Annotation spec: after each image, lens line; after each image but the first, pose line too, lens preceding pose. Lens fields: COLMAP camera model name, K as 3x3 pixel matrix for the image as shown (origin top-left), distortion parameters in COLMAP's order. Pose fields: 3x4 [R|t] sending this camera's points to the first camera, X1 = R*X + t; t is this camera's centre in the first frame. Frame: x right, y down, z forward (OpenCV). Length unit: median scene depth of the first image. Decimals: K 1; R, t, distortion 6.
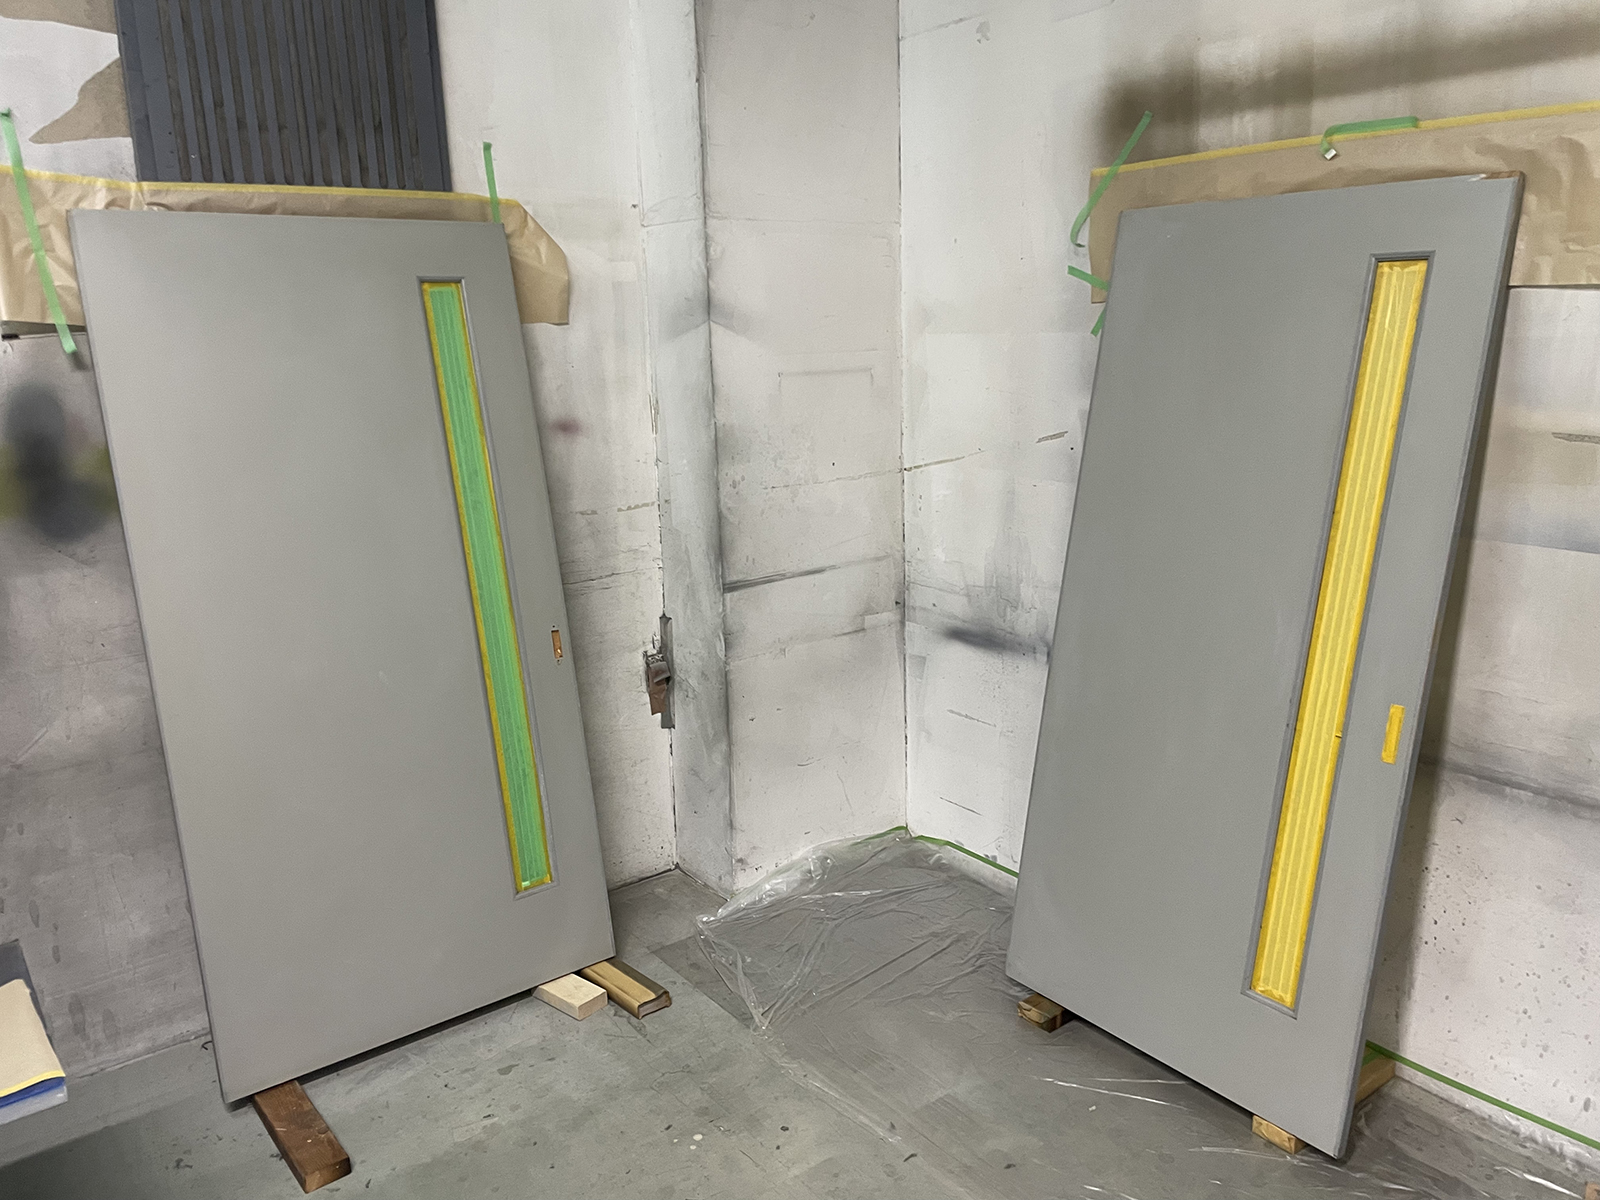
lens RADIAL K [[1205.1, 0, 816.2], [0, 1205.1, 587.7], [0, 0, 1]] dist [0.087622, -0.110816]
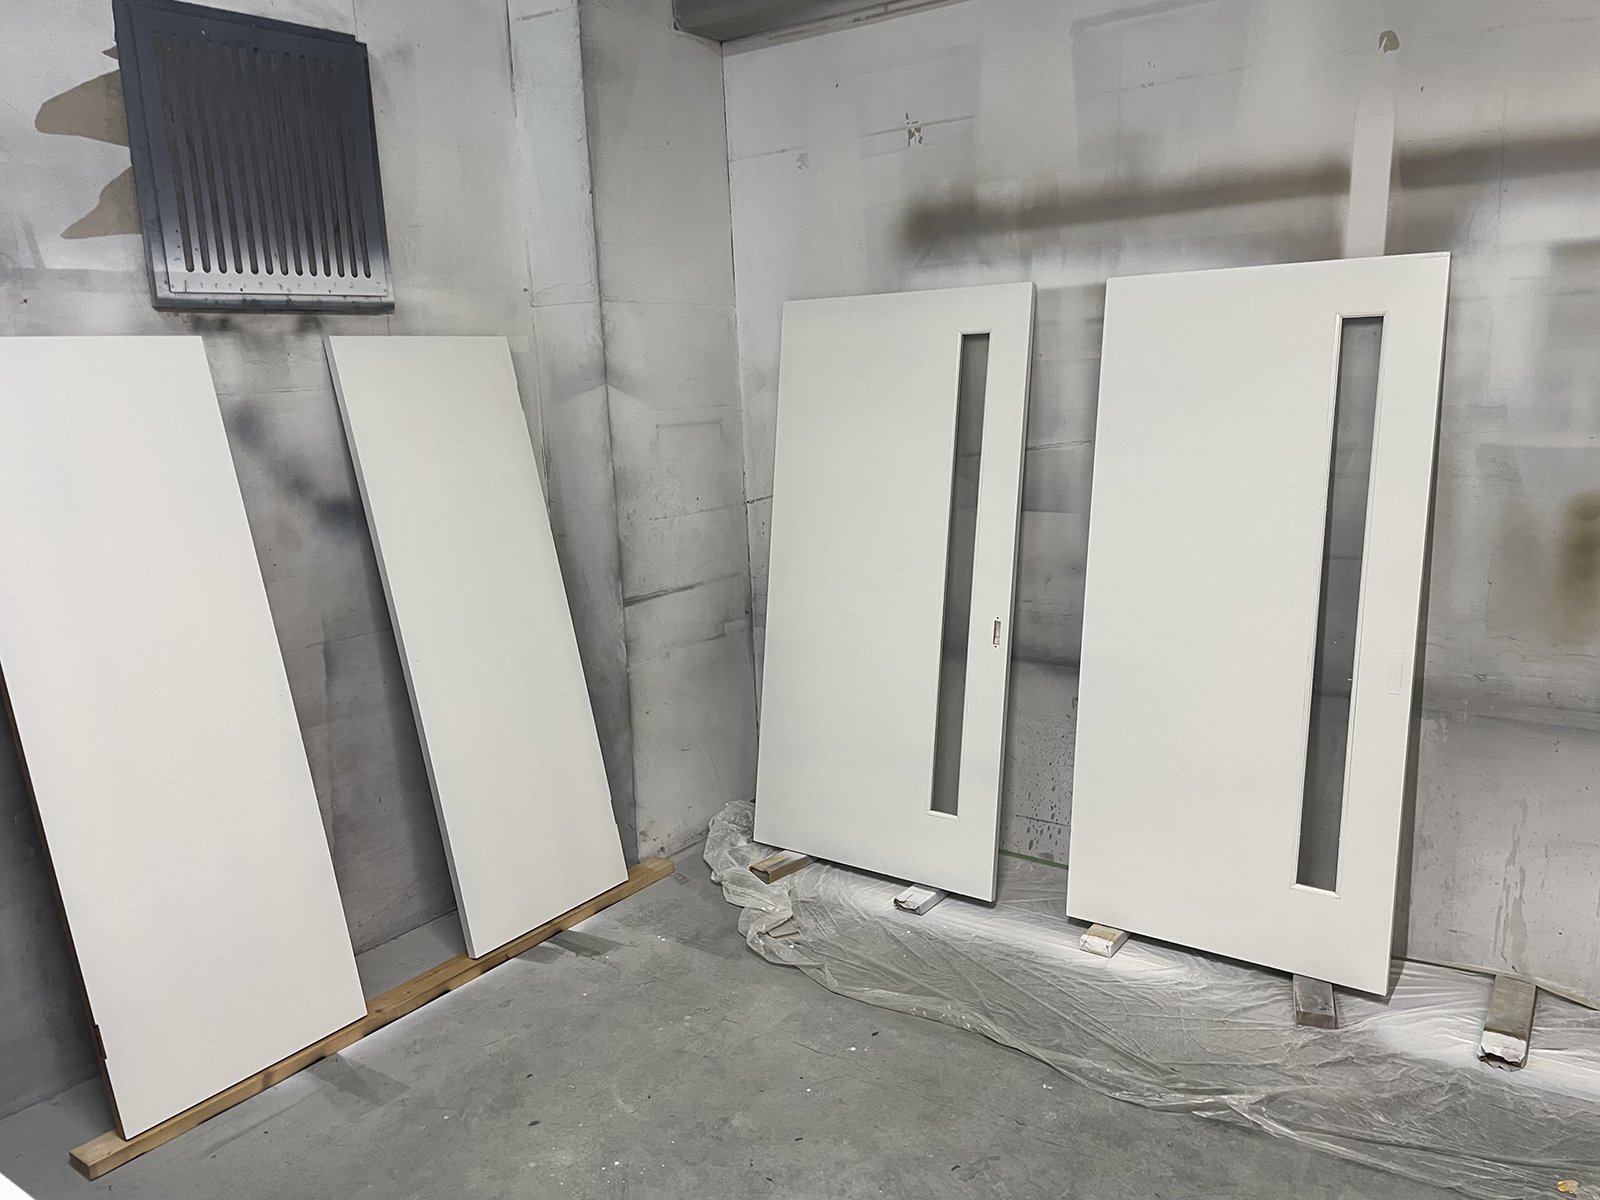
lens RADIAL K [[1205.1, 0, 816.9], [0, 1205.1, 605.2], [0, 0, 1]] dist [0.087622, -0.110816]
pose [[0.960225, -0.064993, 0.271556, -0.245617], [0.075419, 0.996755, -0.028121, 0.057304], [-0.268848, 0.047483, 0.962012, -0.241592]]
